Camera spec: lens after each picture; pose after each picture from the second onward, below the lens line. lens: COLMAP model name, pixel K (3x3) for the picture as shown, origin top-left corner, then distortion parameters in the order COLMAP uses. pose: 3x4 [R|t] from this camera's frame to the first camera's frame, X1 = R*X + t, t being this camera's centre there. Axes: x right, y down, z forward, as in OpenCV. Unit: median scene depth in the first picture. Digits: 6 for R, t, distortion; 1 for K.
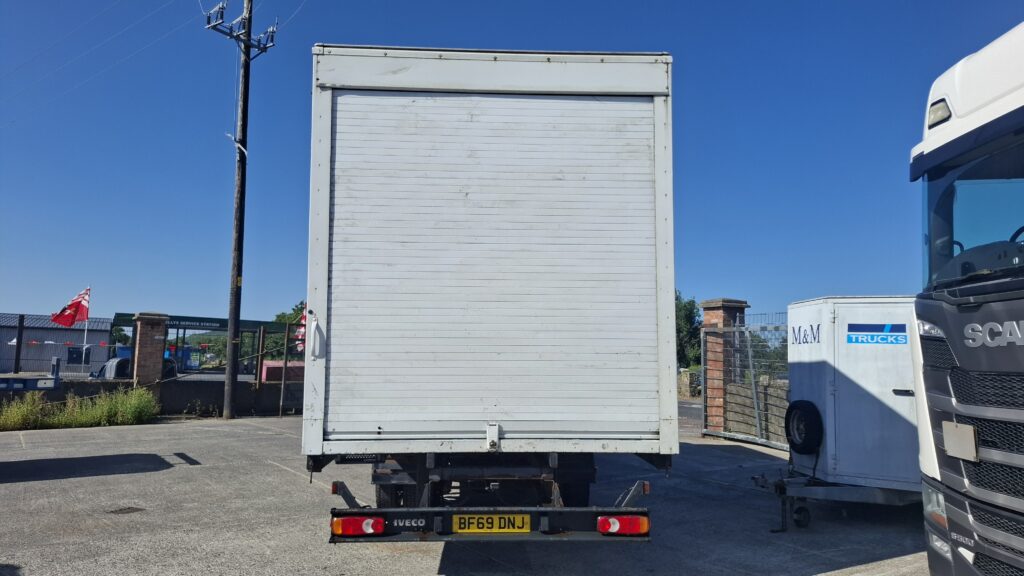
lens RADIAL K [[723.6, 0, 507.5], [0, 723.6, 290.7], [0, 0, 1]] dist [0.058429, -0.048482]
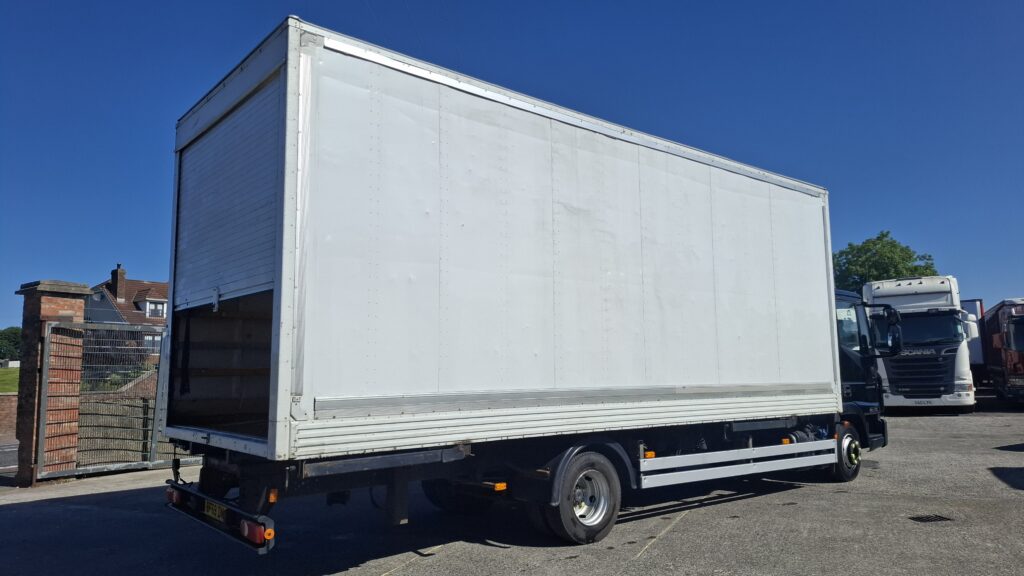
lens RADIAL K [[723.6, 0, 509.0], [0, 723.6, 280.0], [0, 0, 1]] dist [0.058429, -0.048482]
pose [[-0.518515, 0.101650, 0.849005, -1.113046], [-0.068706, 0.984745, -0.159863, 0.193984], [-0.852304, -0.141223, -0.503621, 2.045848]]
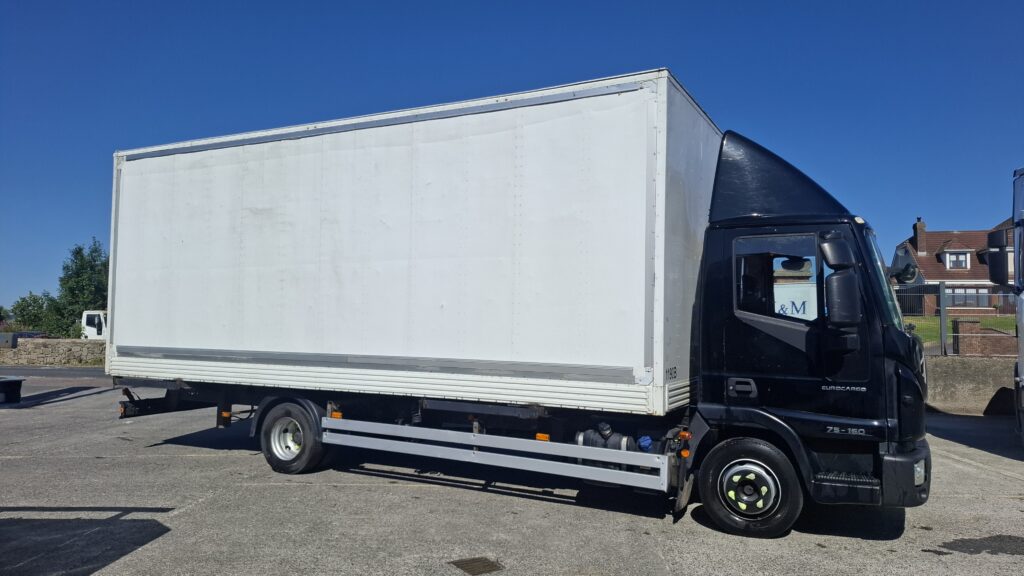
lens RADIAL K [[723.6, 0, 510.7], [0, 723.6, 280.8], [0, 0, 1]] dist [0.058429, -0.048482]
pose [[0.599765, 0.042248, 0.799060, -1.077831], [-0.074816, 0.997191, 0.003433, 0.045614], [-0.796671, -0.061842, 0.601242, 0.627934]]
